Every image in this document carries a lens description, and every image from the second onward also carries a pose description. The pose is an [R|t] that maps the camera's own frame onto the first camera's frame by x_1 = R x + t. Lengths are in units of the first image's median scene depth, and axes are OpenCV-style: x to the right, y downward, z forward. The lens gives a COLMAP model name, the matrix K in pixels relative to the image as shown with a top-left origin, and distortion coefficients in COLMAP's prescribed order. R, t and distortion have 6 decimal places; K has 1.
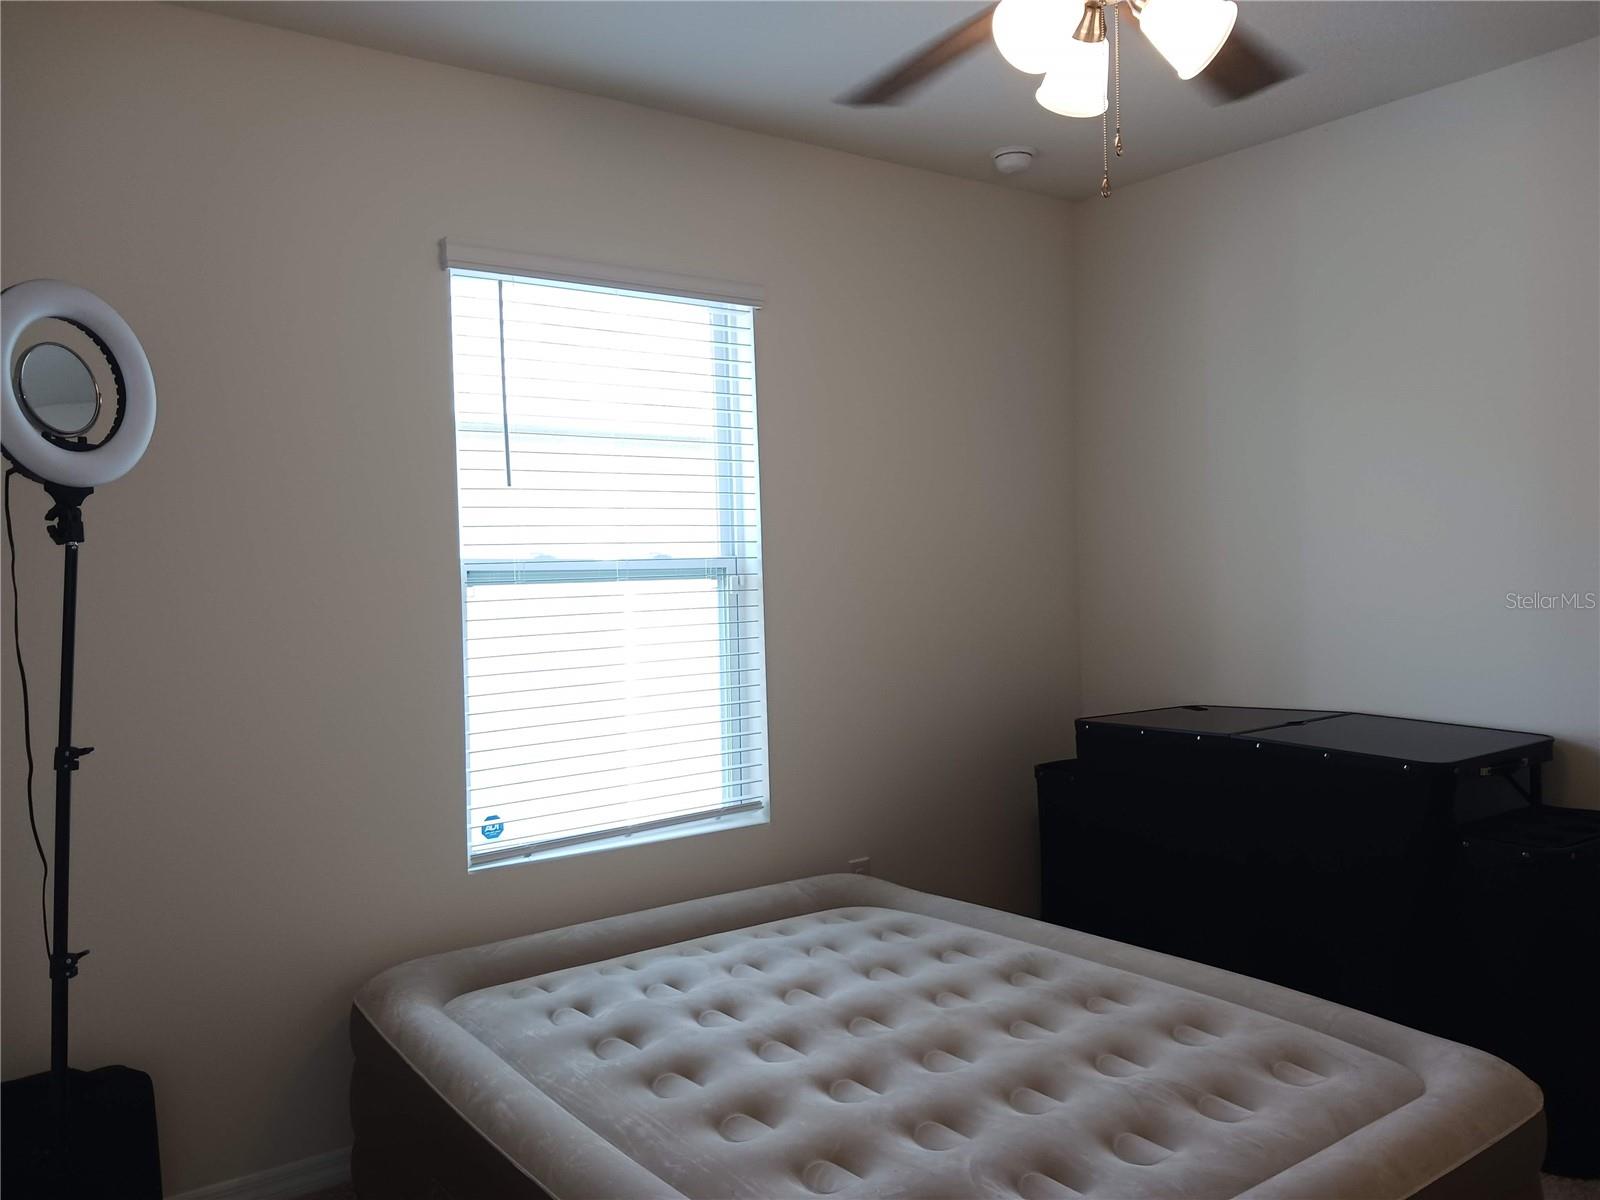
lens RADIAL K [[1293.3, 0, 800.0], [0, 1293.3, 600.0], [0, 0, 1]] dist [0.117364, -0.192157]
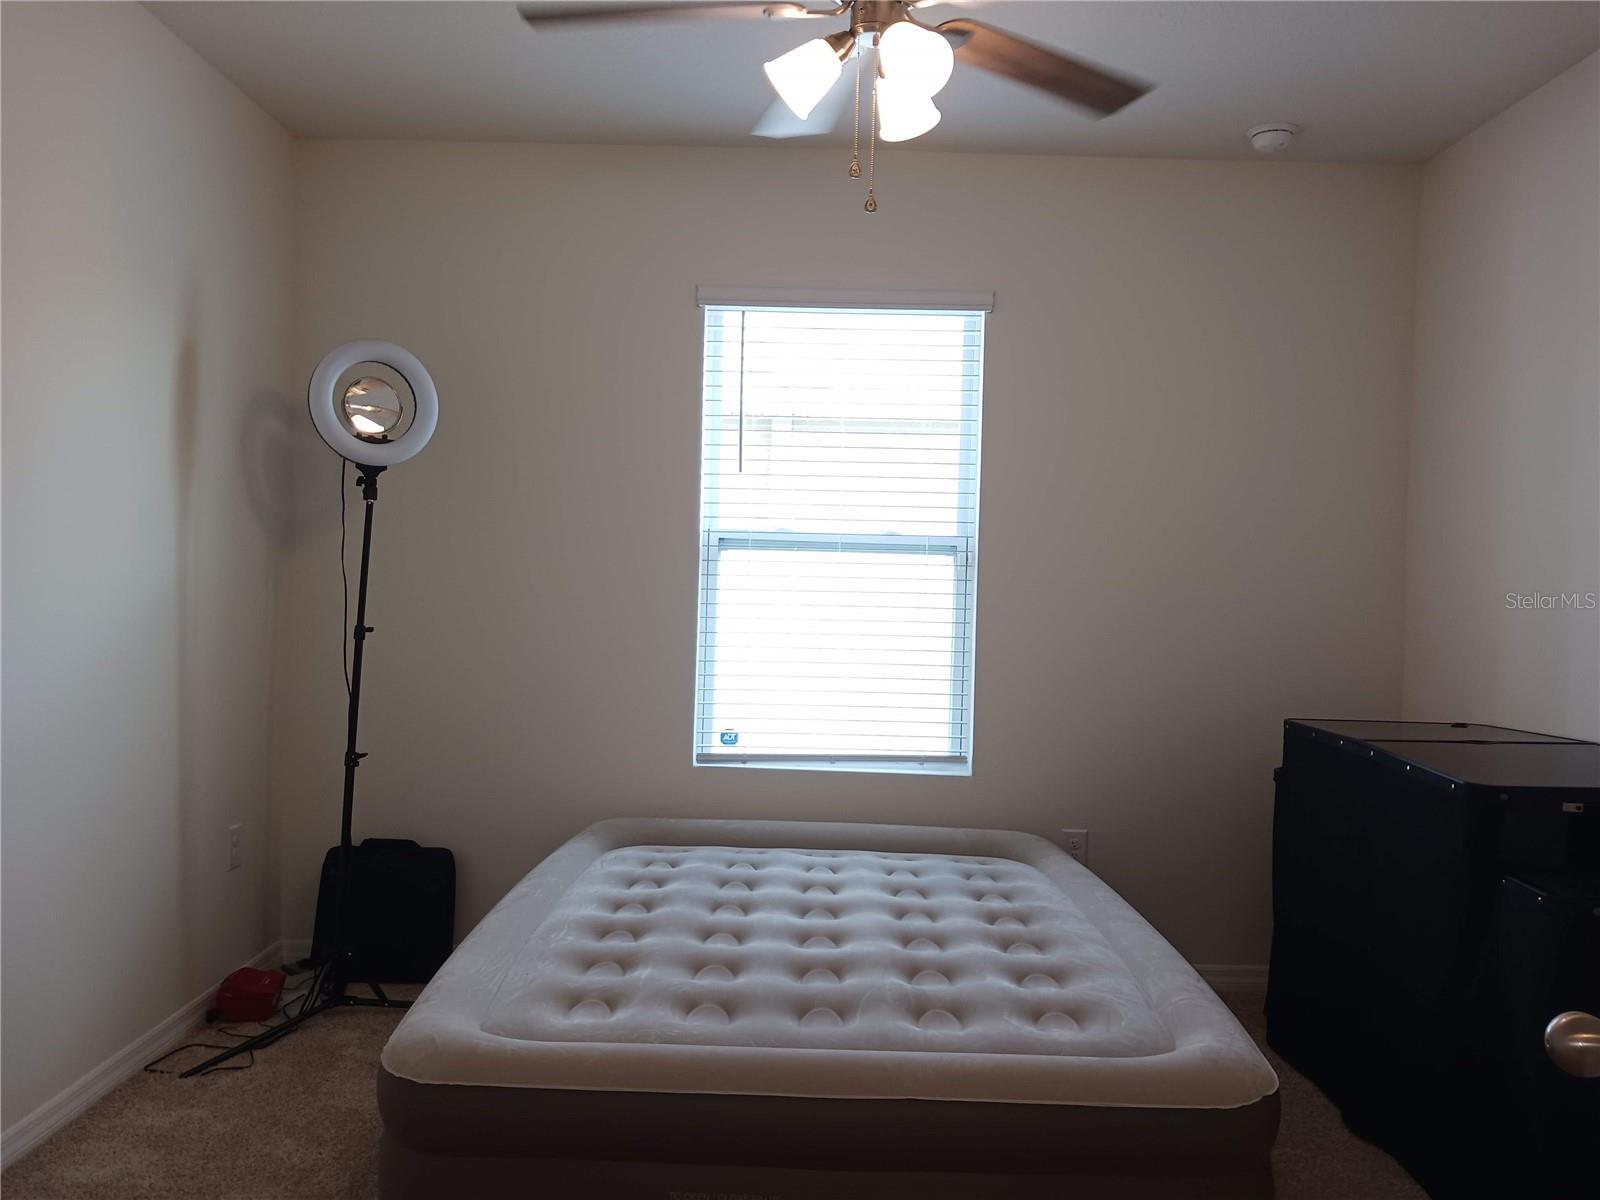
lens RADIAL K [[1279.0, 0, 800.0], [0, 1279.0, 600.0], [0, 0, 1]] dist [0.294958, -0.779054]
pose [[0.790080, 0.058281, -0.610228, 0.590574], [-0.061008, 0.998004, 0.016327, 0.014209], [0.609961, 0.024329, 0.792058, 0.032414]]
